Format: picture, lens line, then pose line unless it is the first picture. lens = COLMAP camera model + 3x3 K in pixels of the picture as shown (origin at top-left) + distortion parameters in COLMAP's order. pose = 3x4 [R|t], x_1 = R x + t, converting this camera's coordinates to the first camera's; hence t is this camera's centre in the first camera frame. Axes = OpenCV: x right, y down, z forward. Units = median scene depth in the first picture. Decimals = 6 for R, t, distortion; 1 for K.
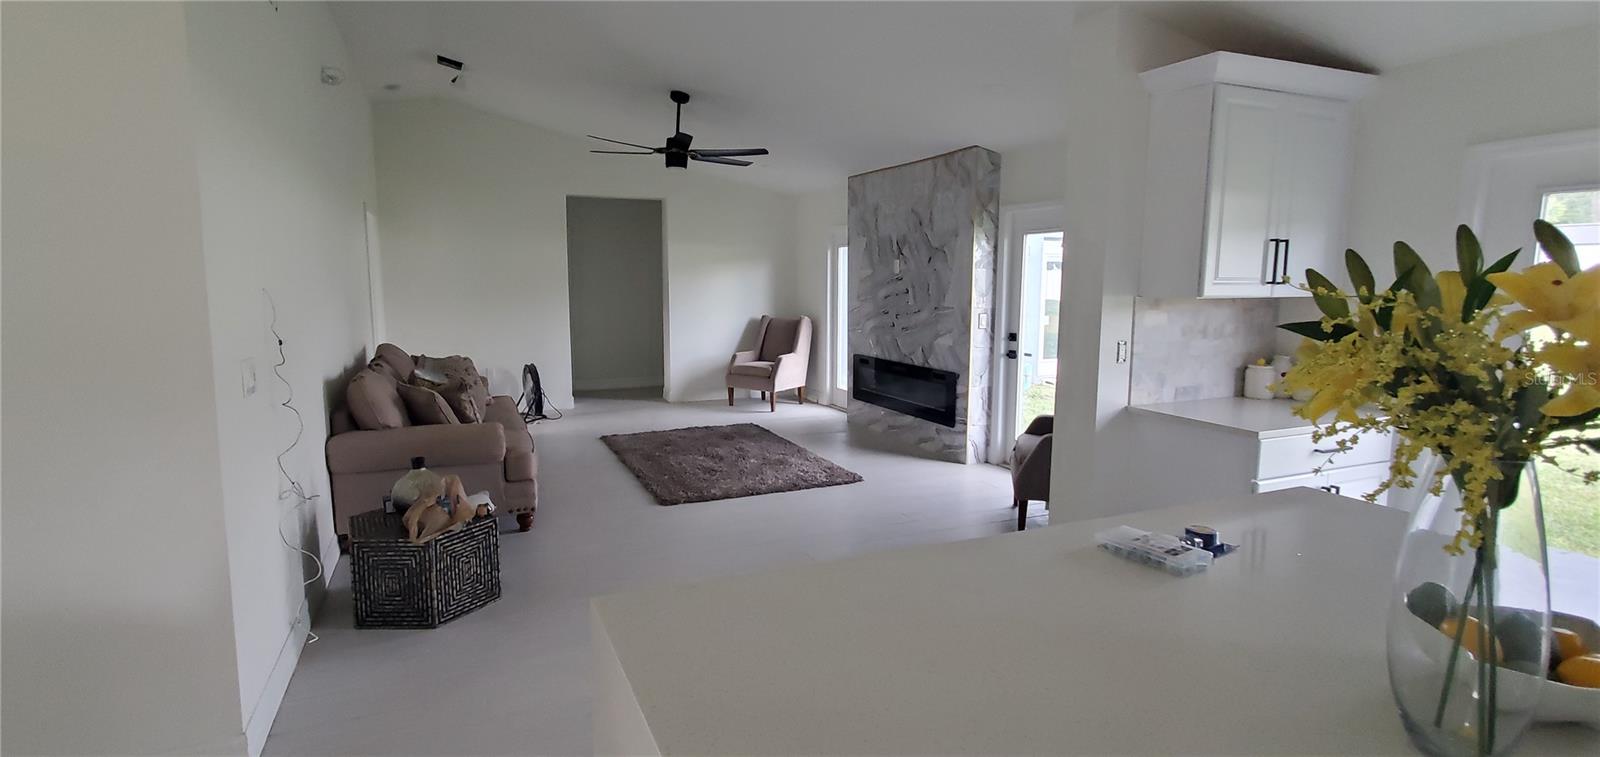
lens RADIAL K [[753.4, 0, 796.8], [0, 753.4, 351.2], [0, 0, 1]] dist [0.021871, 0.000126]
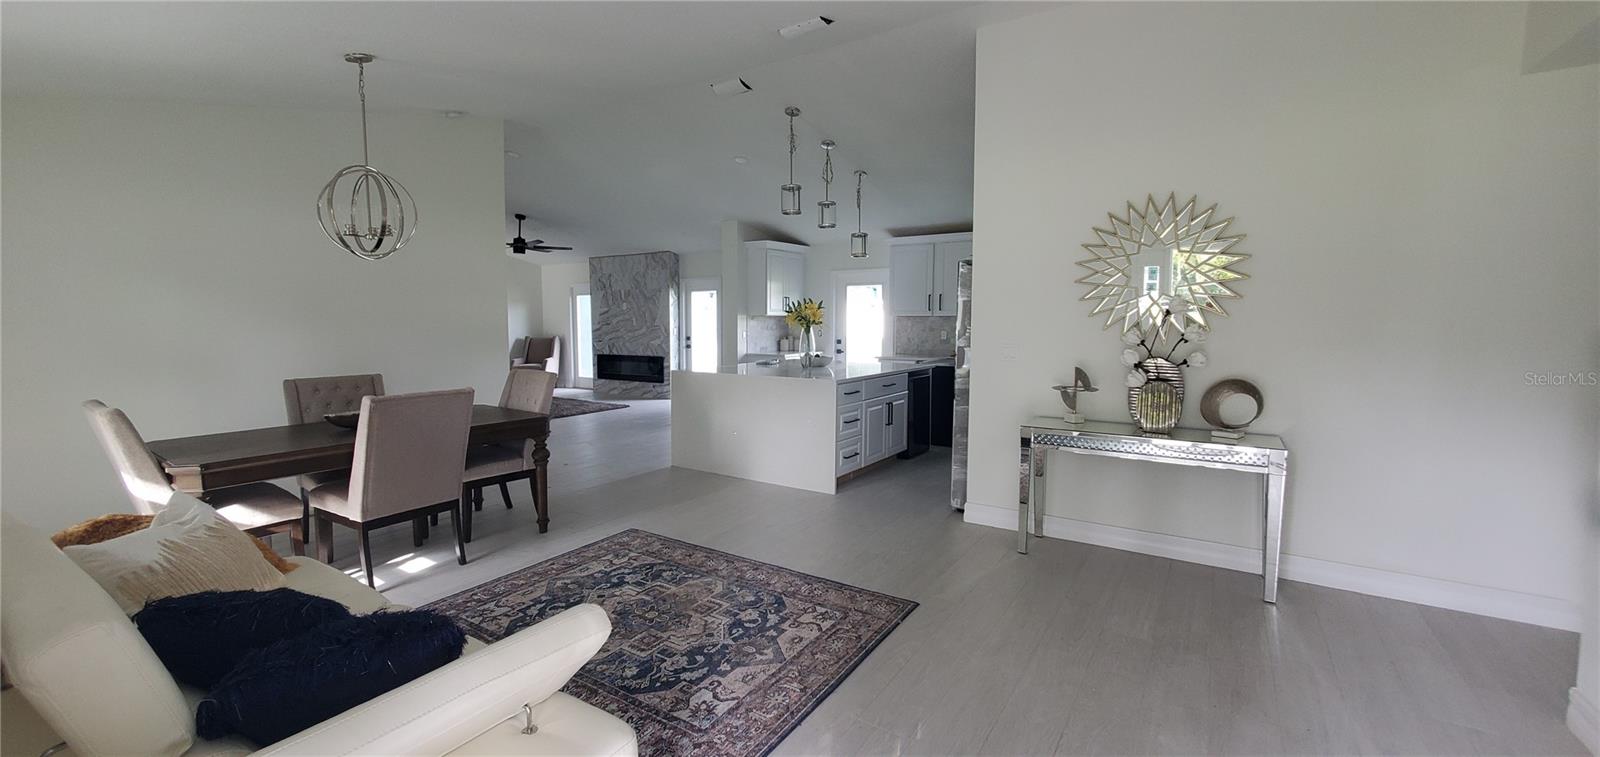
lens RADIAL K [[636.1, 0, 800.1], [0, 636.1, 362.9], [0, 0, 1]] dist [0.002497, 0.000524]
pose [[0.842855, -0.043743, 0.536359, -0.429955], [0.059724, 0.998137, -0.012449, 0.093825], [-0.534816, 0.042526, 0.843898, -0.718650]]
